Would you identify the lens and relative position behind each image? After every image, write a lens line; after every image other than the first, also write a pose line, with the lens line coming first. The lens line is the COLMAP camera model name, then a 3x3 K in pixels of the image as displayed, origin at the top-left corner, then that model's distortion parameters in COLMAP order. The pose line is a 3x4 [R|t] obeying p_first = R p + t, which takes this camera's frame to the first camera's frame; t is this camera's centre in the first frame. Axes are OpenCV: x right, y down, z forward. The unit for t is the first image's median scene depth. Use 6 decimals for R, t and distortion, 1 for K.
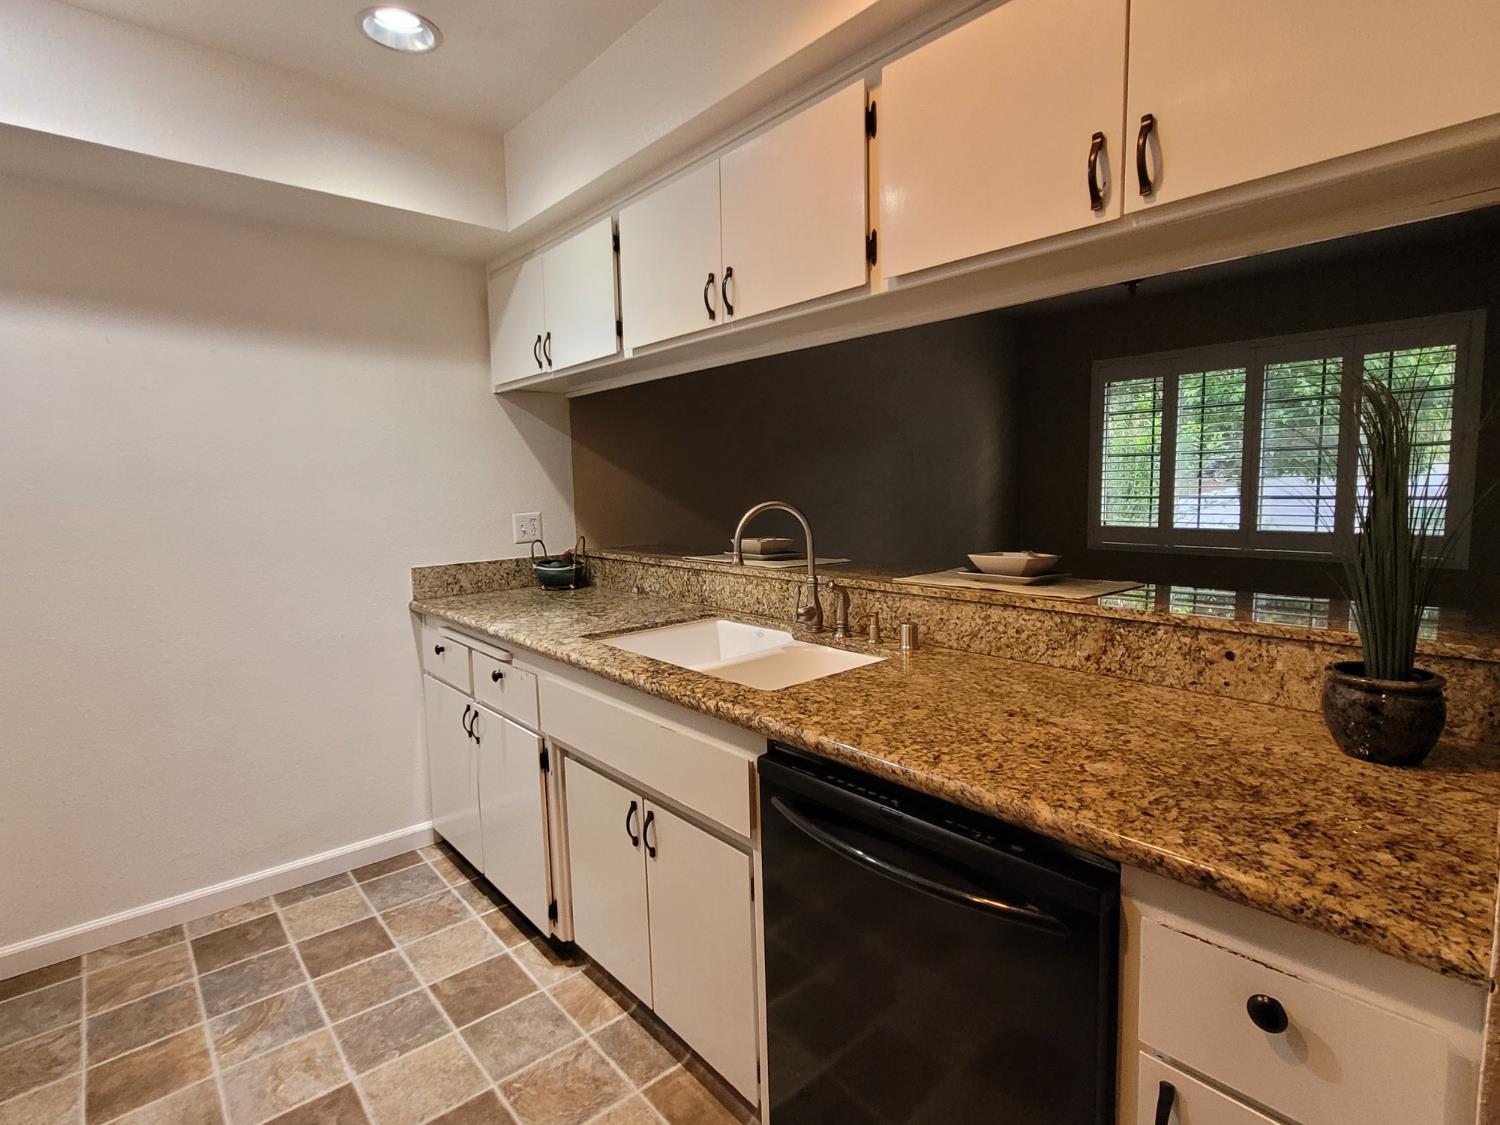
lens RADIAL K [[758.6, 0, 749.4], [0, 758.6, 555.8], [0, 0, 1]] dist [0.004743, -0.001717]
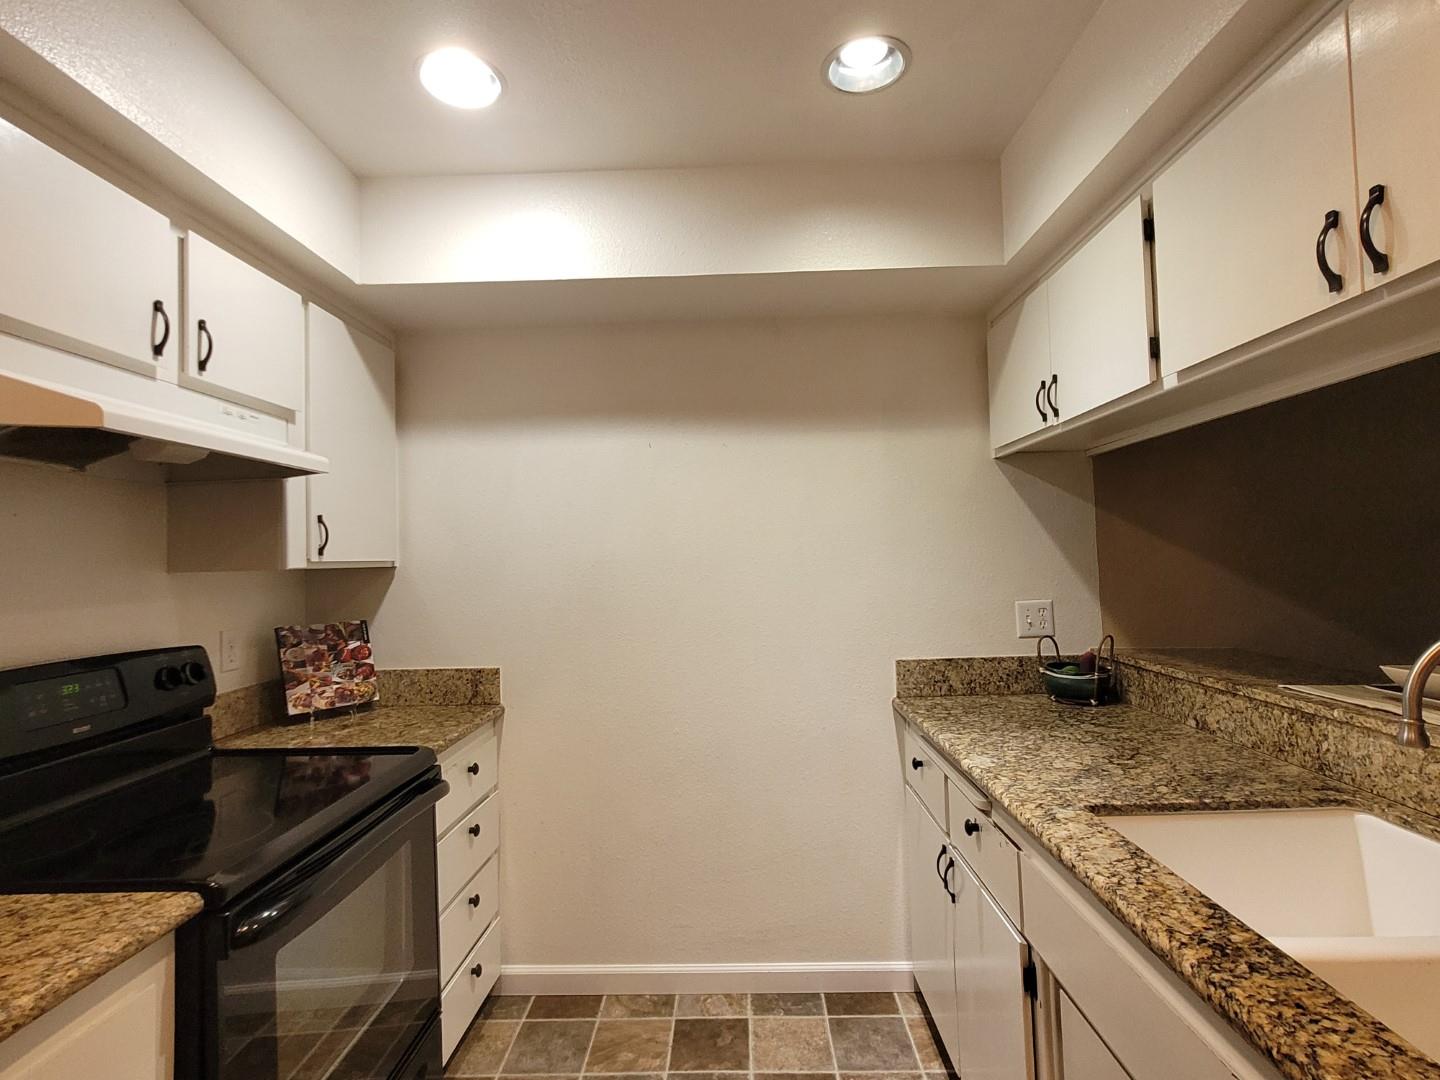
lens RADIAL K [[728.3, 0, 720.9], [0, 728.3, 531.6], [0, 0, 1]] dist [0.004743, -0.001717]
pose [[0.740494, -0.025574, -0.671576, -0.022558], [-0.052110, 0.994082, -0.095313, -0.049319], [0.670040, 0.105575, 0.734779, 0.258504]]
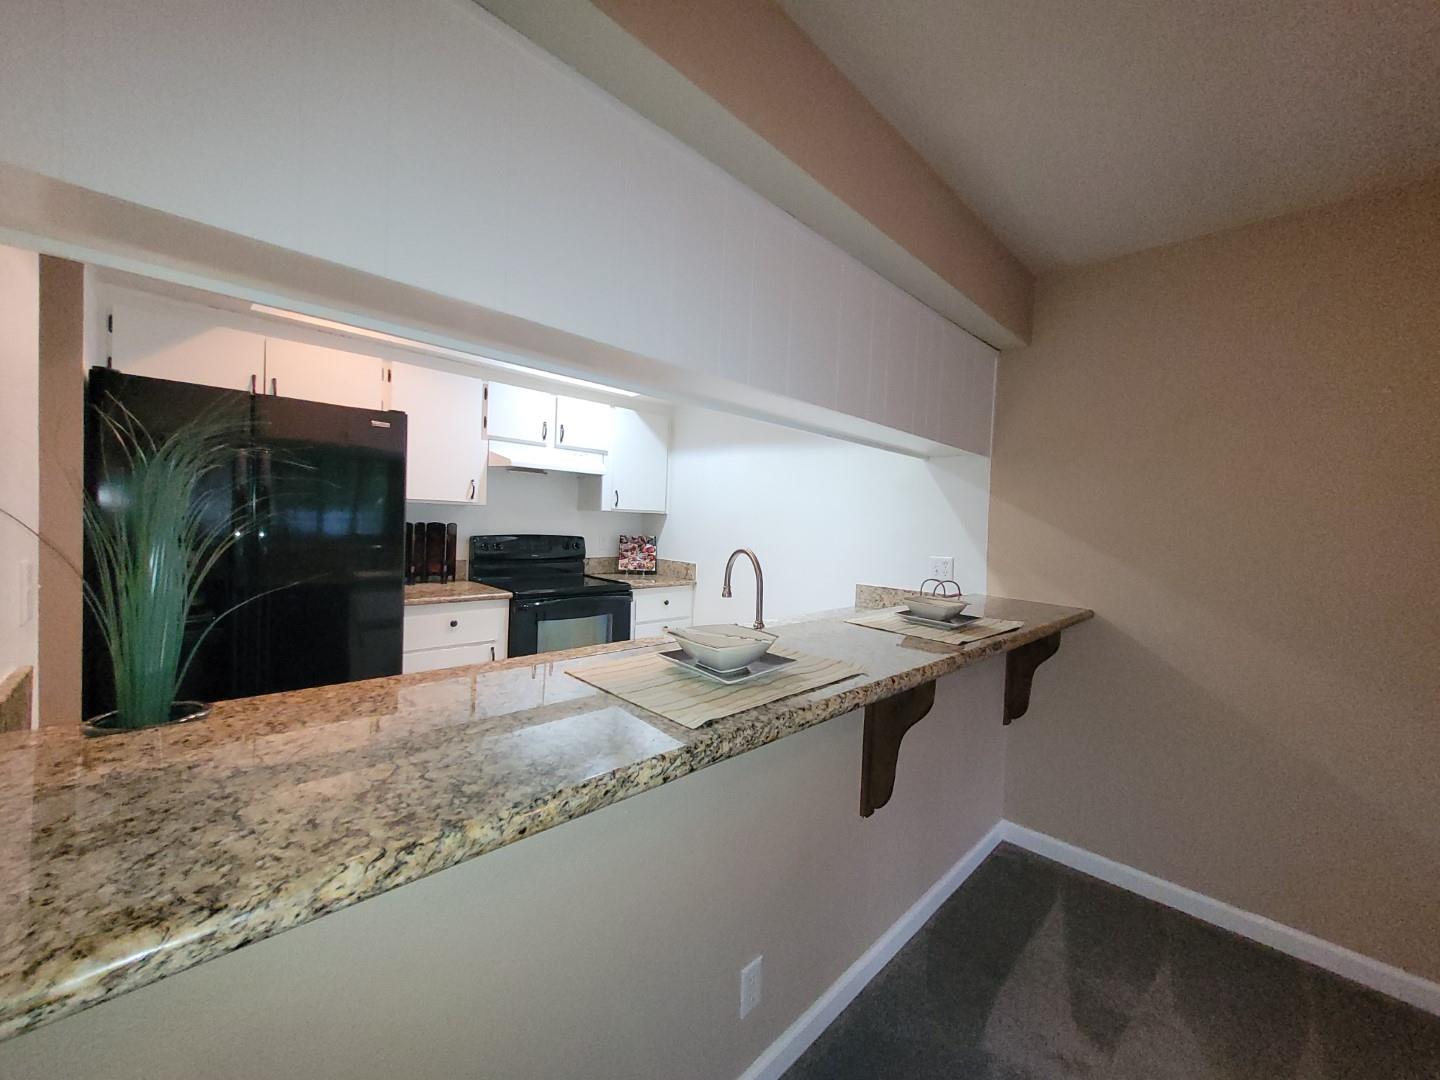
lens RADIAL K [[557.5, 0, 717.8], [0, 557.5, 538.1], [0, 0, 1]] dist [0.004101, 0.000181]
pose [[0.068299, 0.052198, -0.996298, 0.731769], [-0.138042, 0.989519, 0.042380, -0.096642], [0.988069, 0.134636, 0.074788, 0.754467]]
